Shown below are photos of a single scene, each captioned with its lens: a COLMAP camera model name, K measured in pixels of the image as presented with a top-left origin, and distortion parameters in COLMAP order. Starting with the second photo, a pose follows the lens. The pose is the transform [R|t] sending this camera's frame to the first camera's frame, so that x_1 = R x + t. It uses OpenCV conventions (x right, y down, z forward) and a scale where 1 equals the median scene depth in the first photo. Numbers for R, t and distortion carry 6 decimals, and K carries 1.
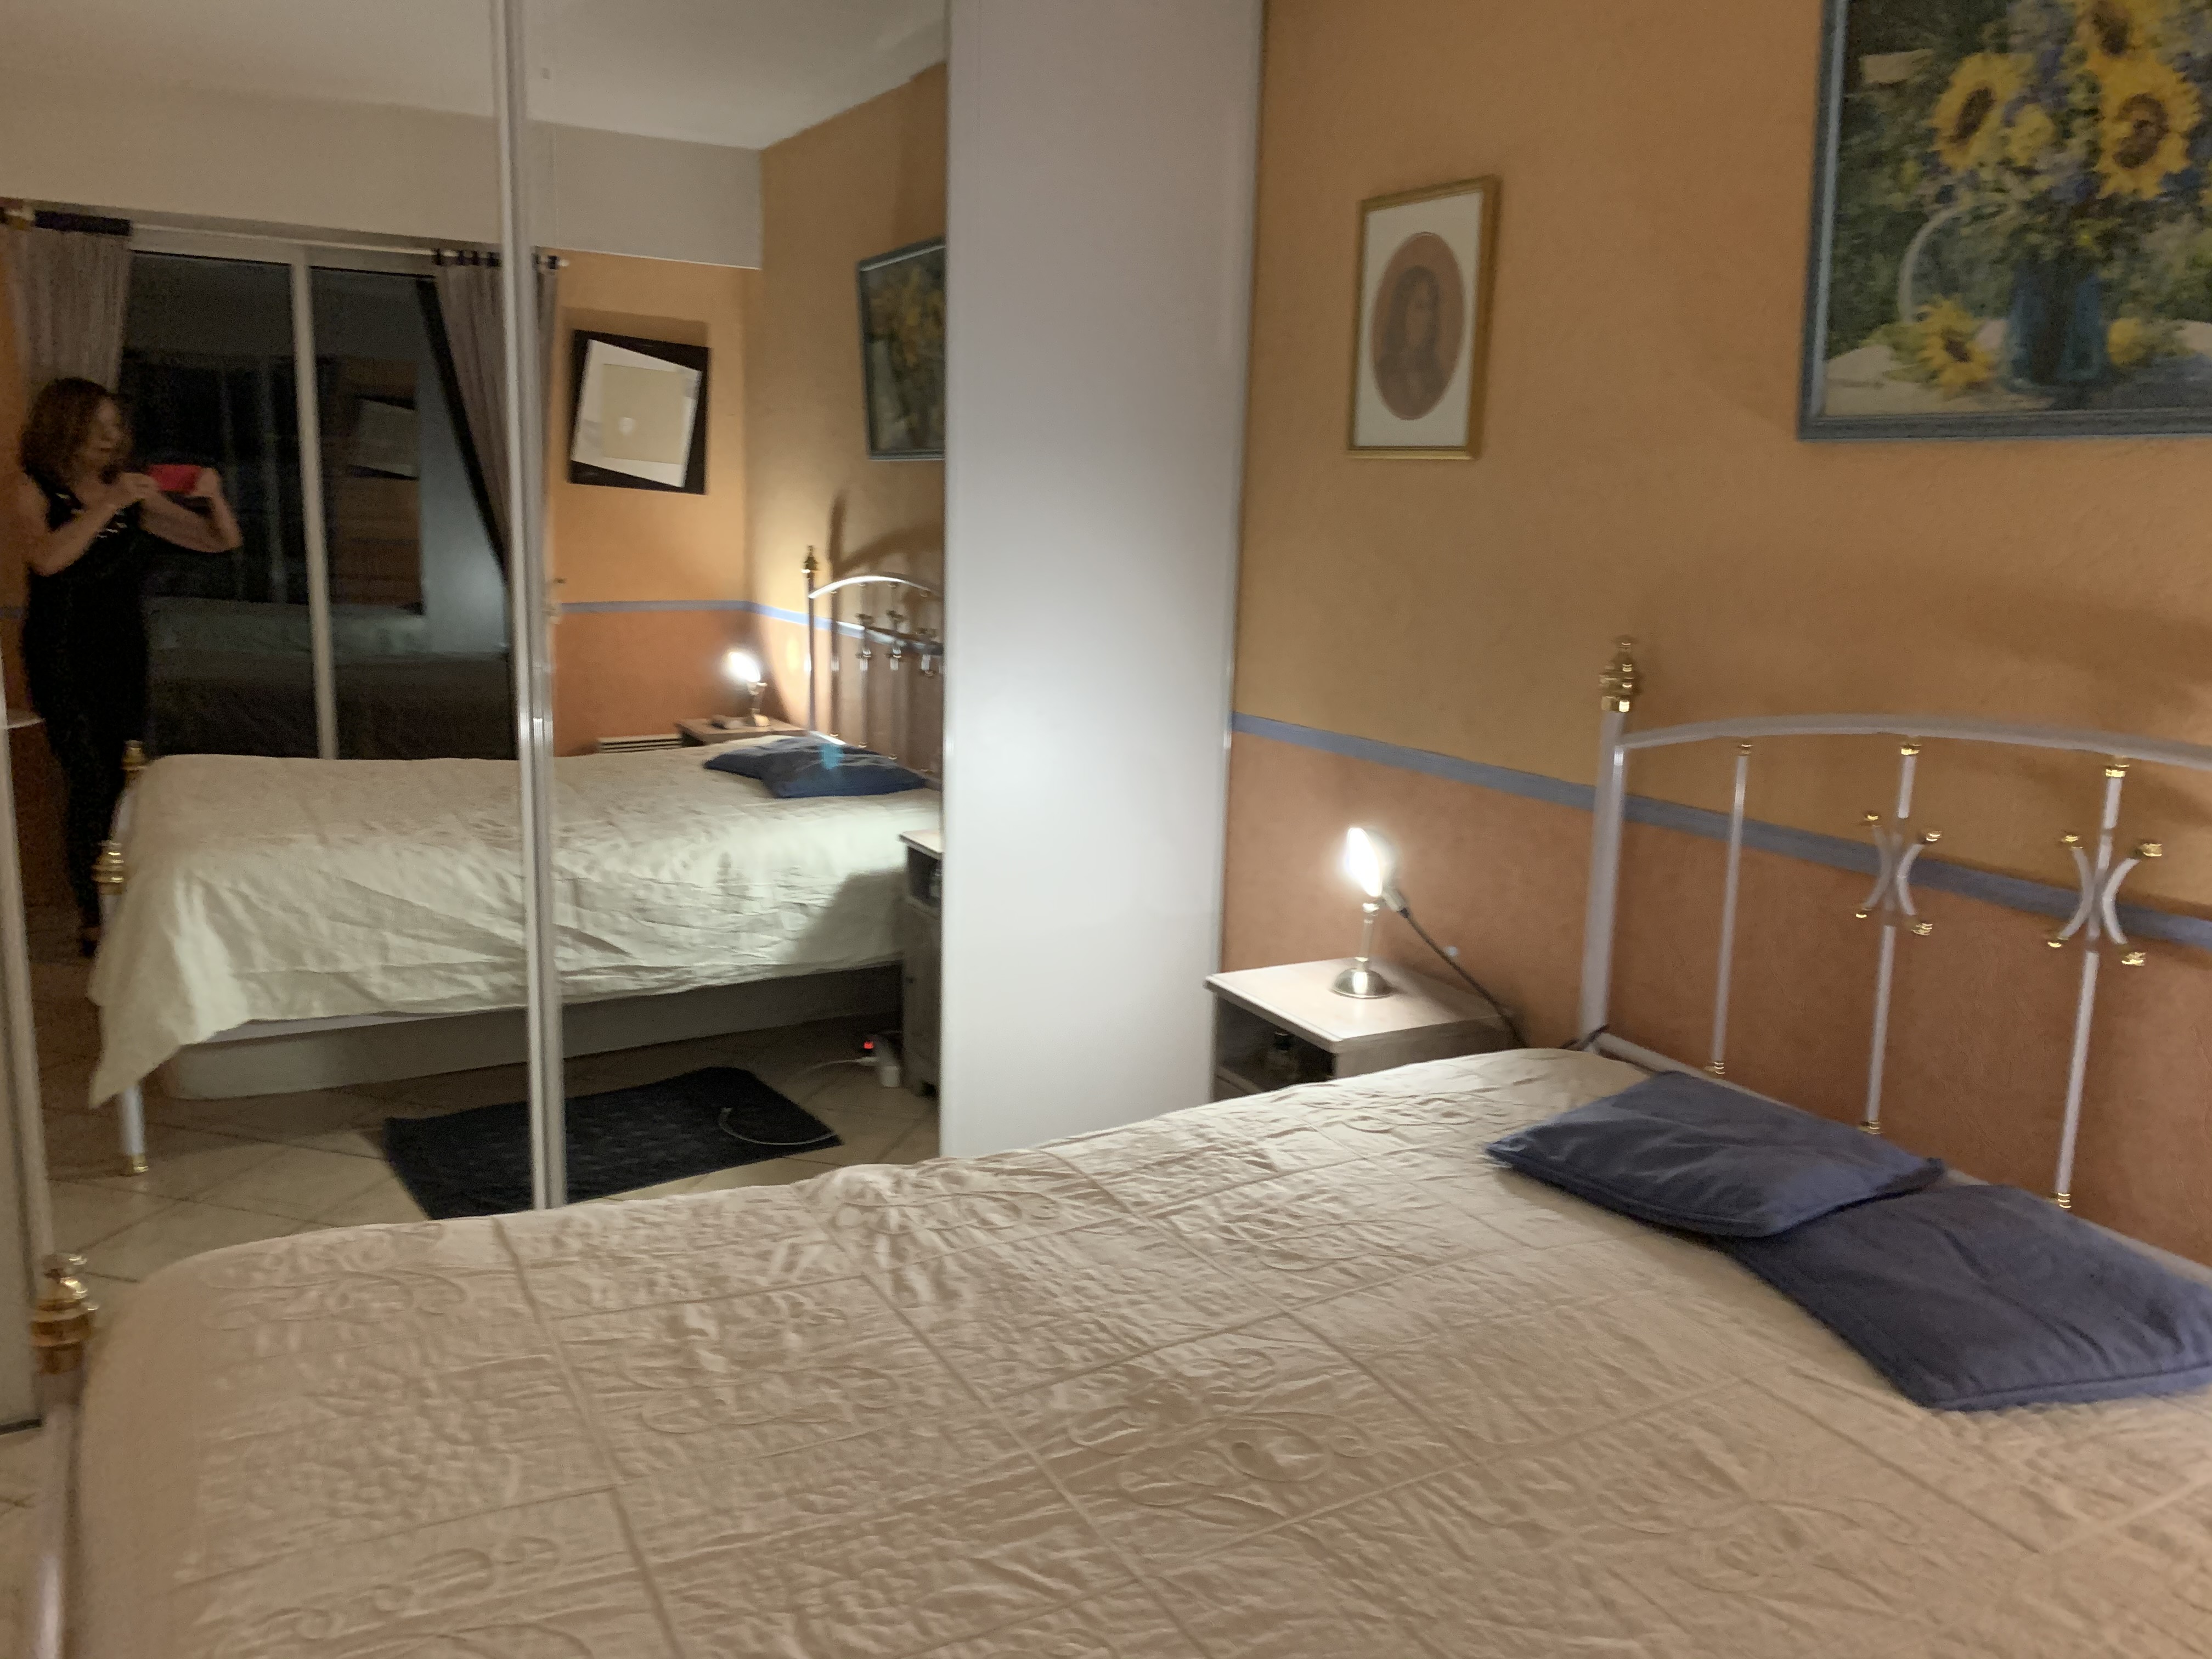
lens RADIAL K [[1667.0, 0, 1102.0], [0, 1667.0, 790.8], [0, 0, 1]] dist [0.007085, 0.003060]
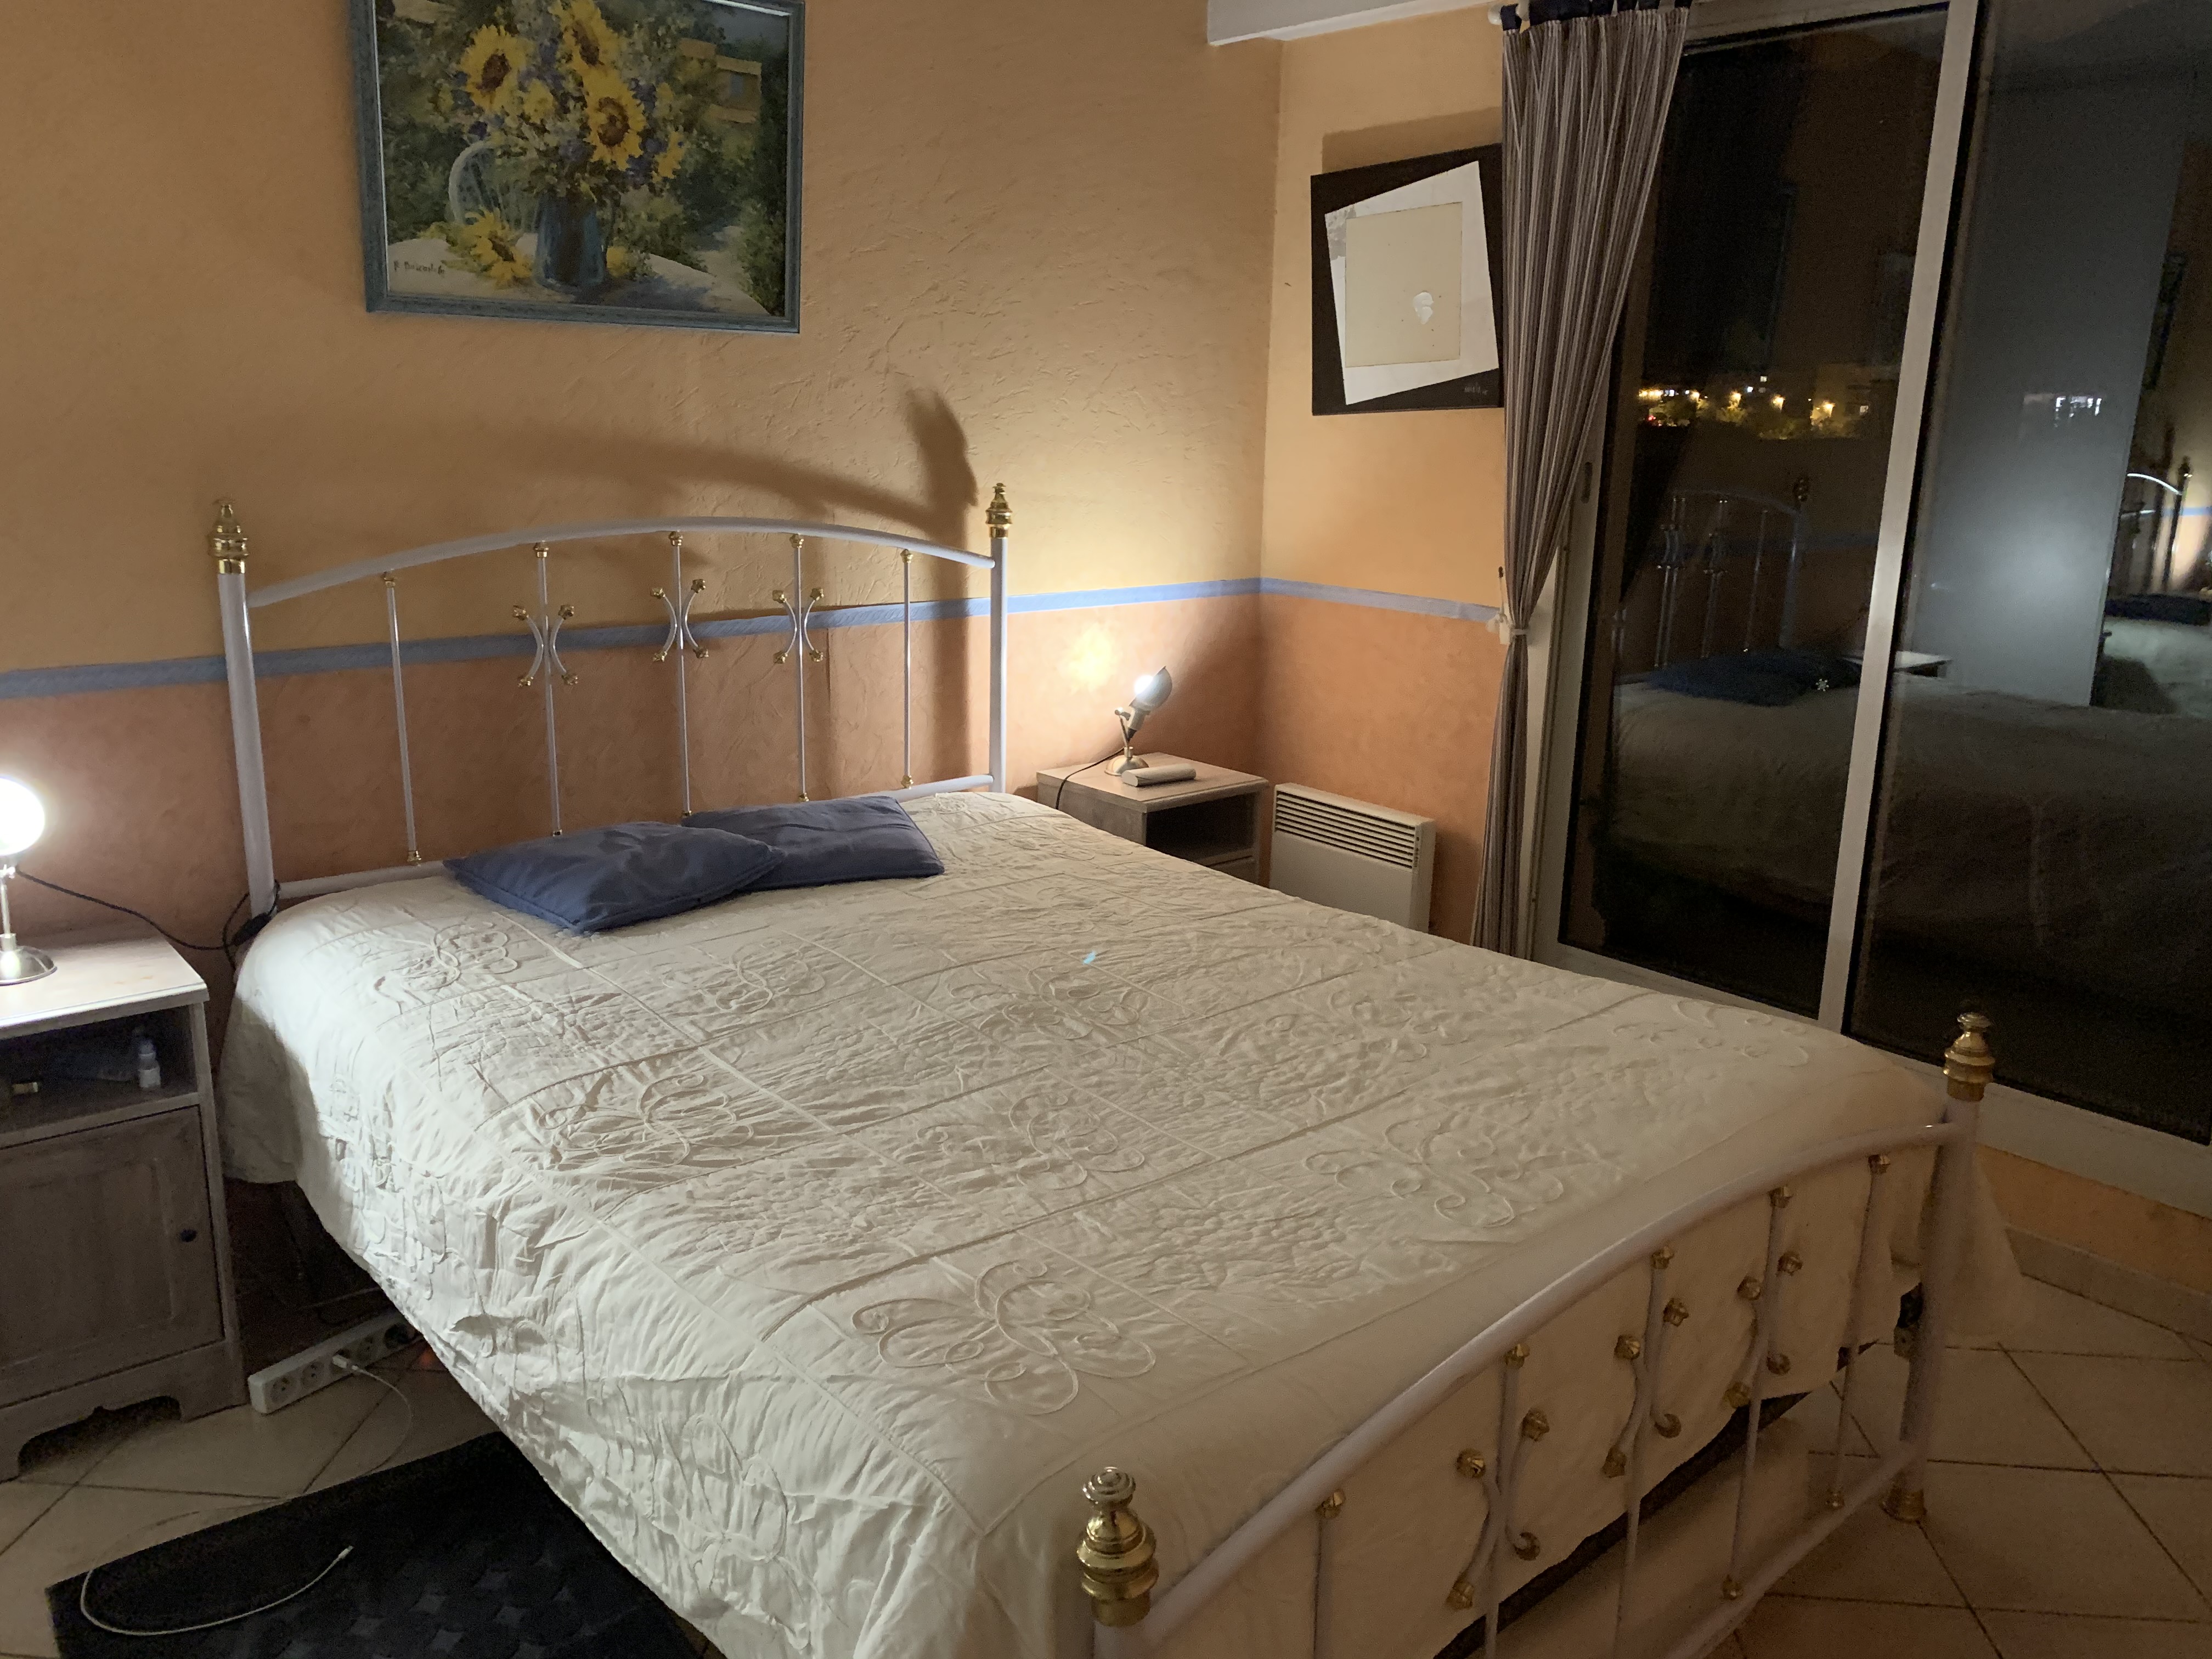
lens RADIAL K [[1667.0, 0, 1102.0], [0, 1667.0, 790.8], [0, 0, 1]] dist [0.007085, 0.003060]
pose [[-0.200024, -0.253813, 0.946345, -1.002860], [0.145508, 0.947459, 0.284867, -0.173241], [-0.968926, 0.194681, -0.152582, 0.860212]]
